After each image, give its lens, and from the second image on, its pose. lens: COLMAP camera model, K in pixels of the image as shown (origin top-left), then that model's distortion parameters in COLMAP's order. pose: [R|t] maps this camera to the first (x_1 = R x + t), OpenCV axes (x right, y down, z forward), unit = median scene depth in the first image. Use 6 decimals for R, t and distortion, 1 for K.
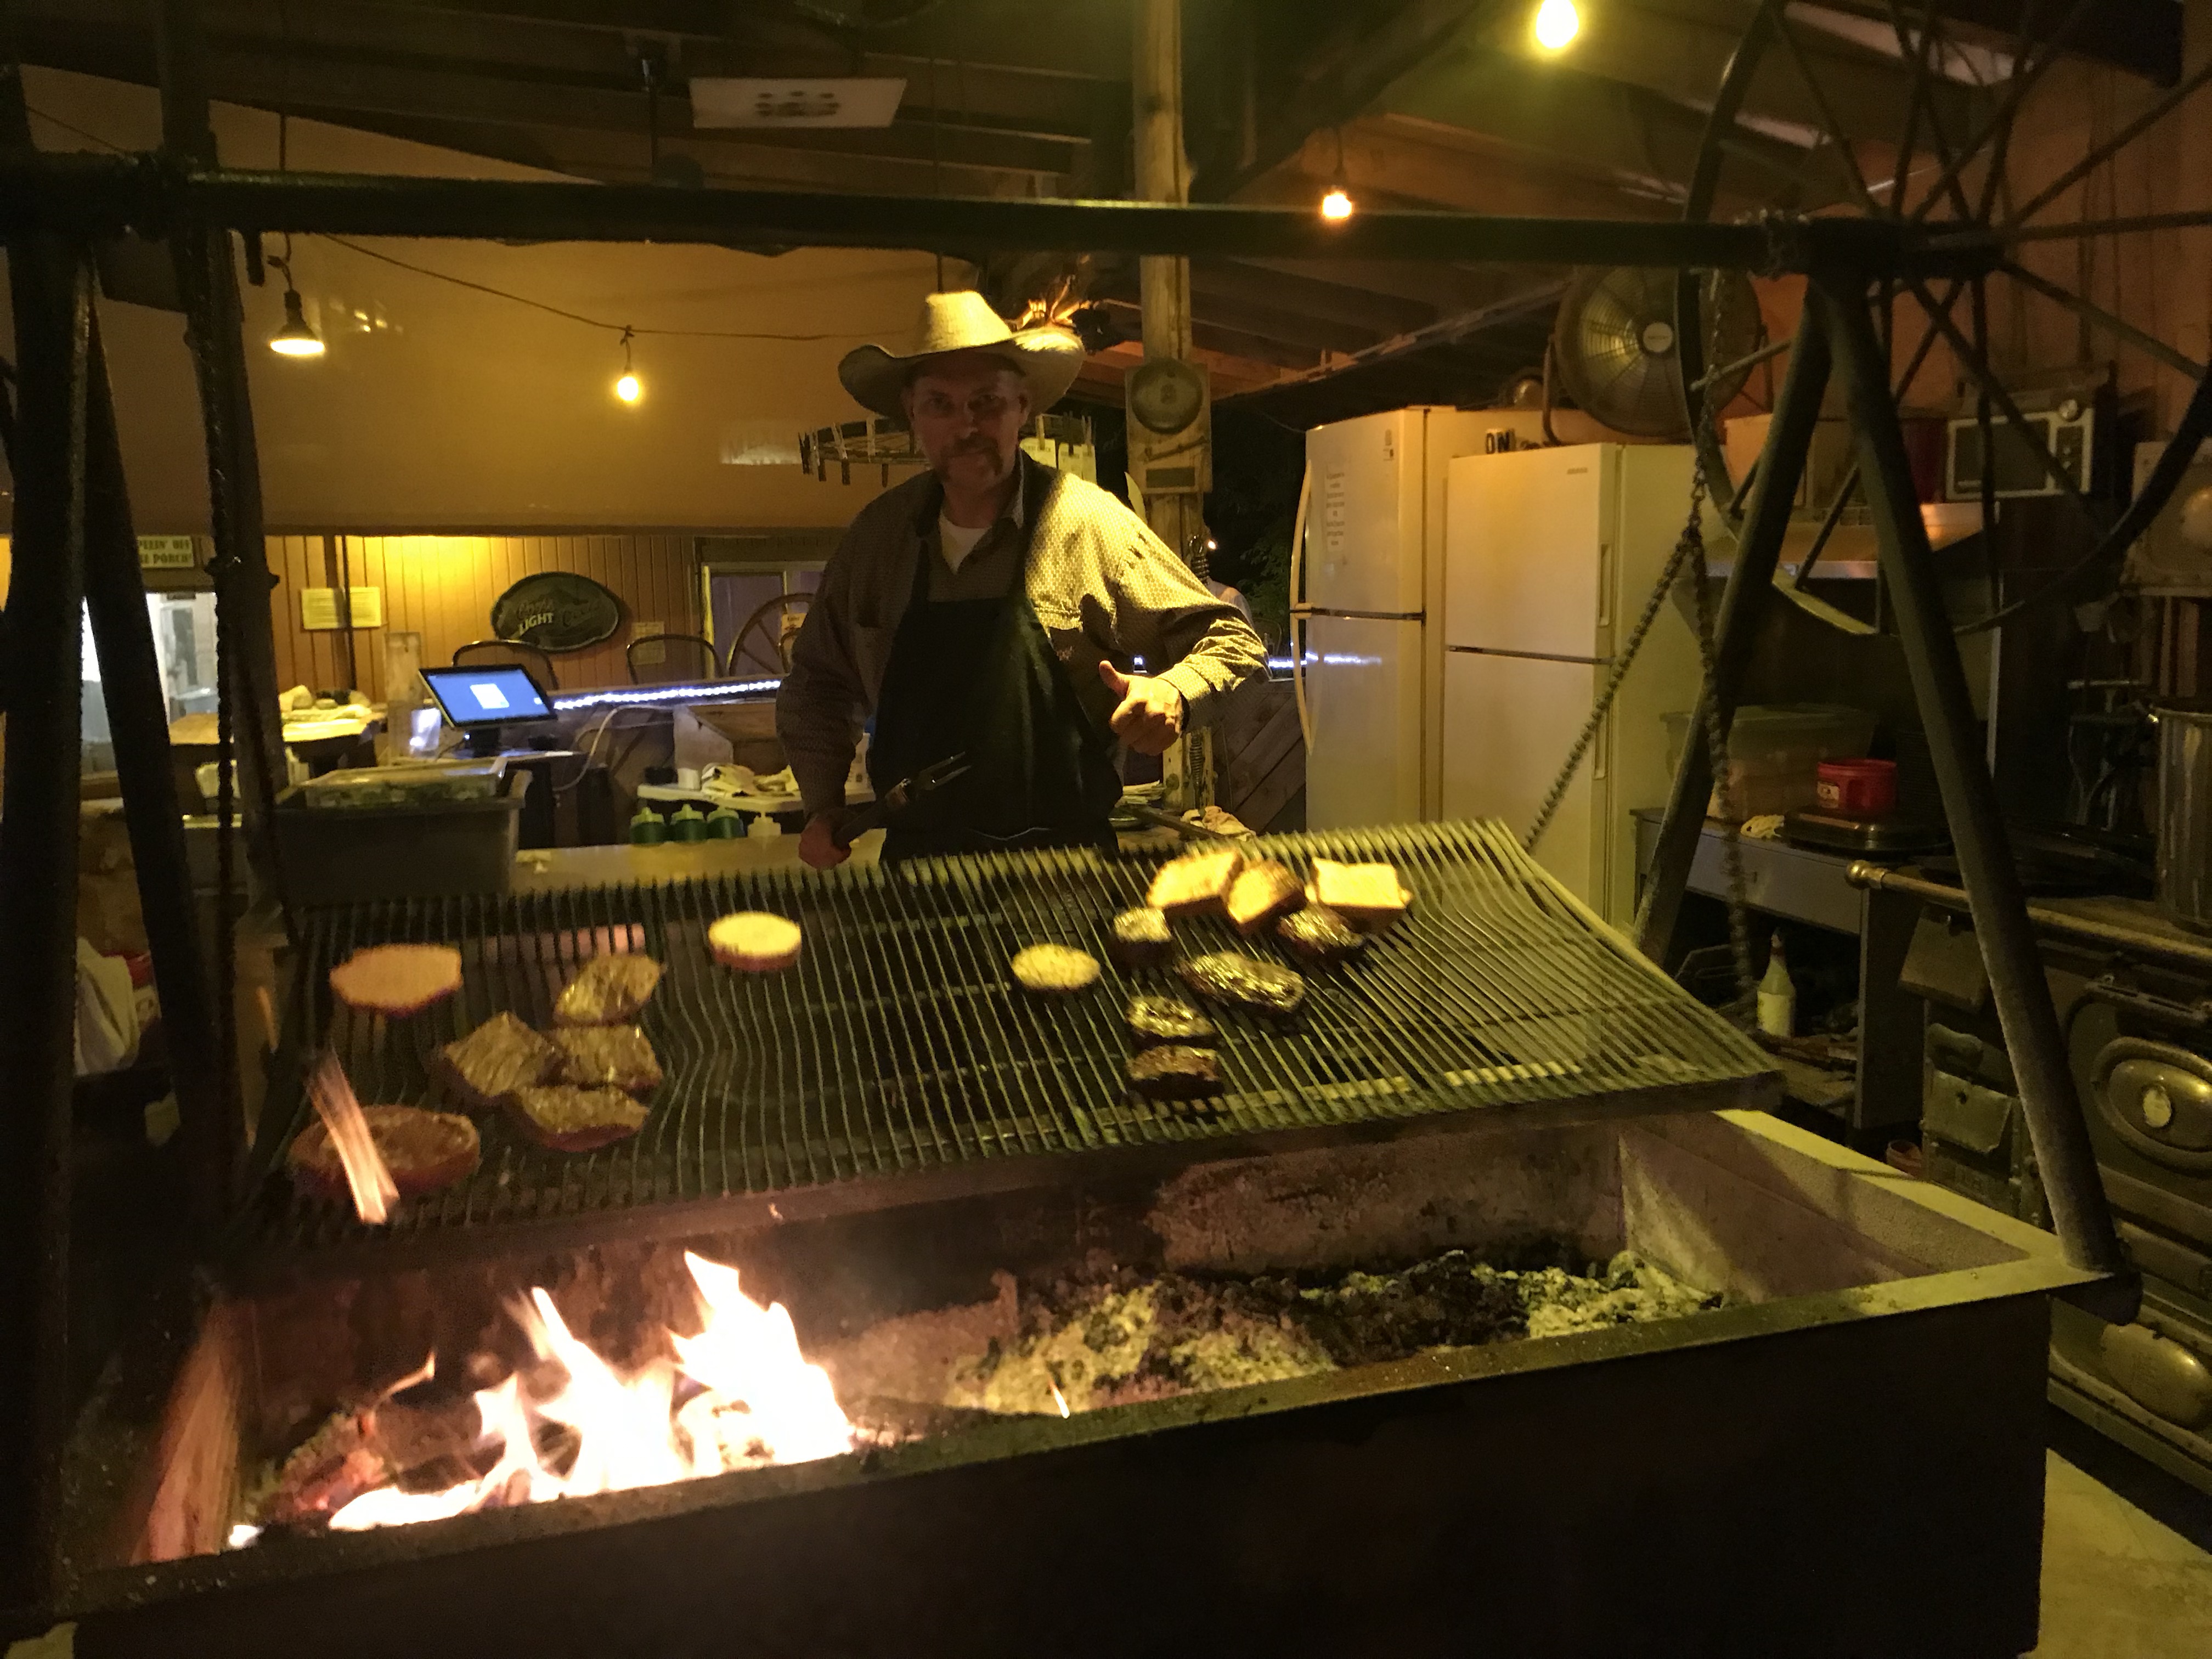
lens RADIAL K [[1840.4, 0, 1090.8], [0, 1840.4, 824.1], [0, 0, 1]] dist [0.004909, 0.004969]
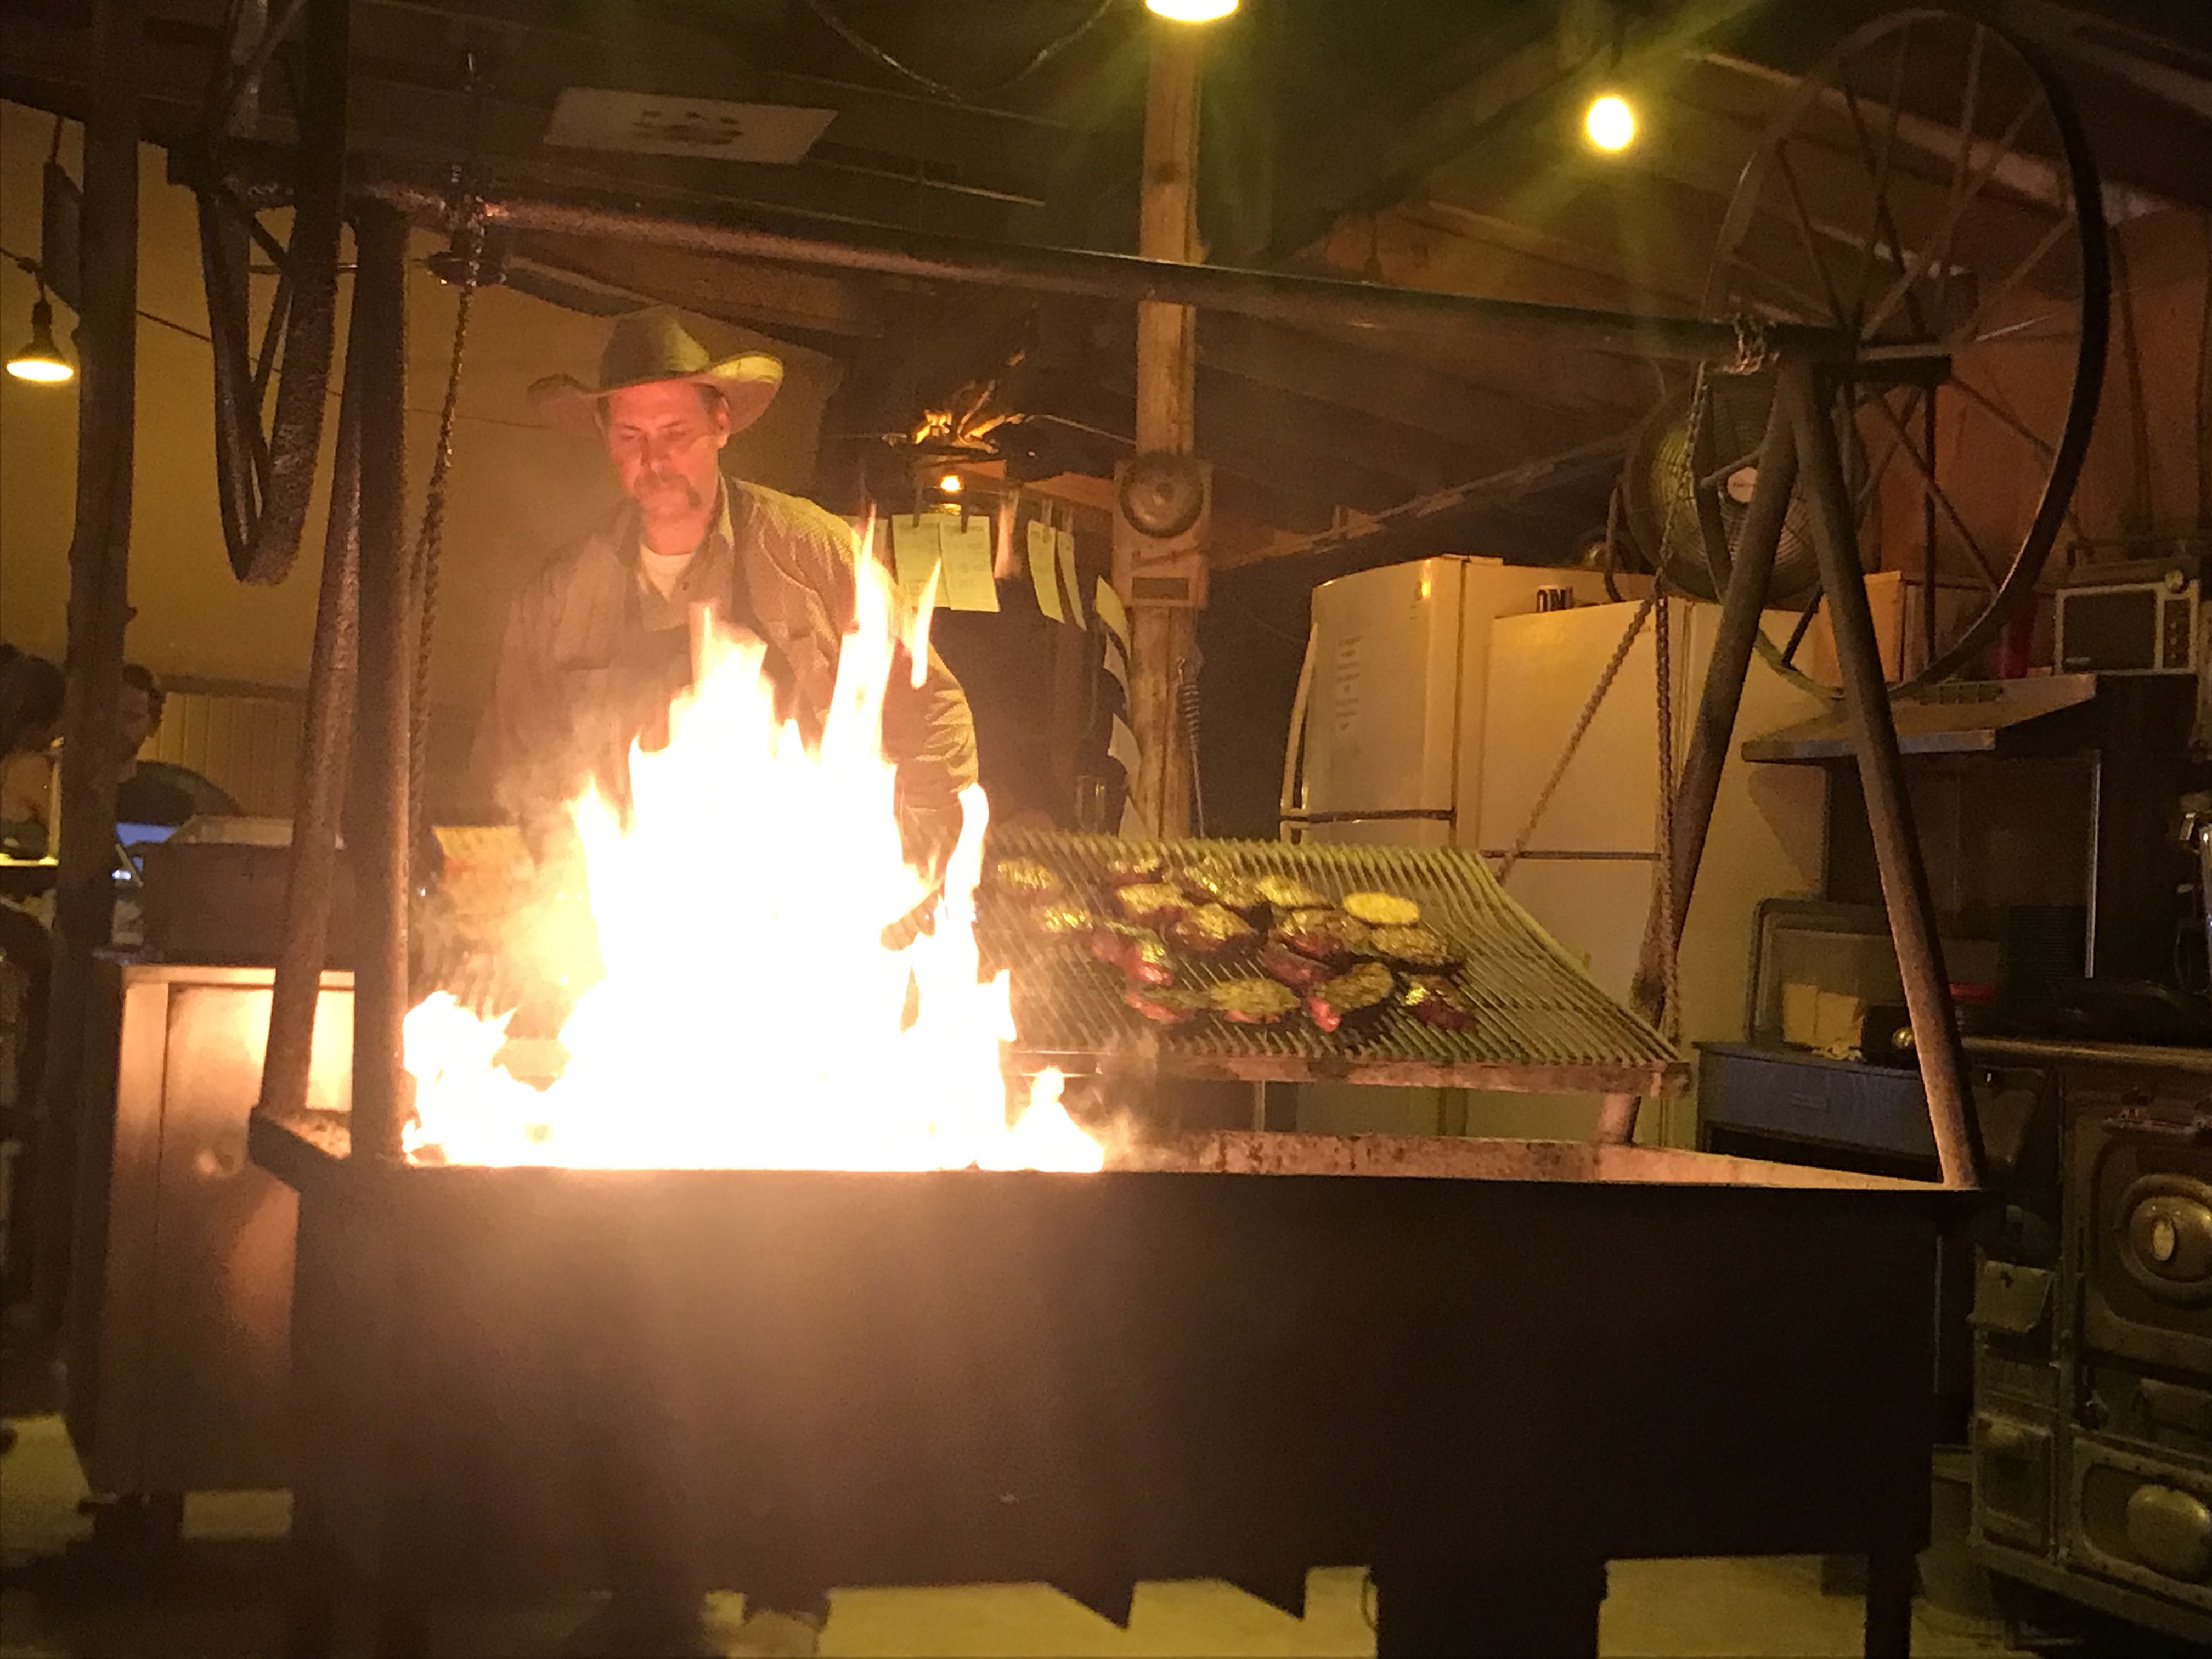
lens RADIAL K [[3407.2, 0, 1106.0], [0, 3407.2, 829.5], [0, 0, 1]] dist [0.132953, -0.478474]
pose [[0.995657, 0.068952, 0.062559, -0.060392], [-0.057083, 0.982935, -0.174870, 0.165159], [-0.073549, 0.170539, 0.982602, -0.442462]]
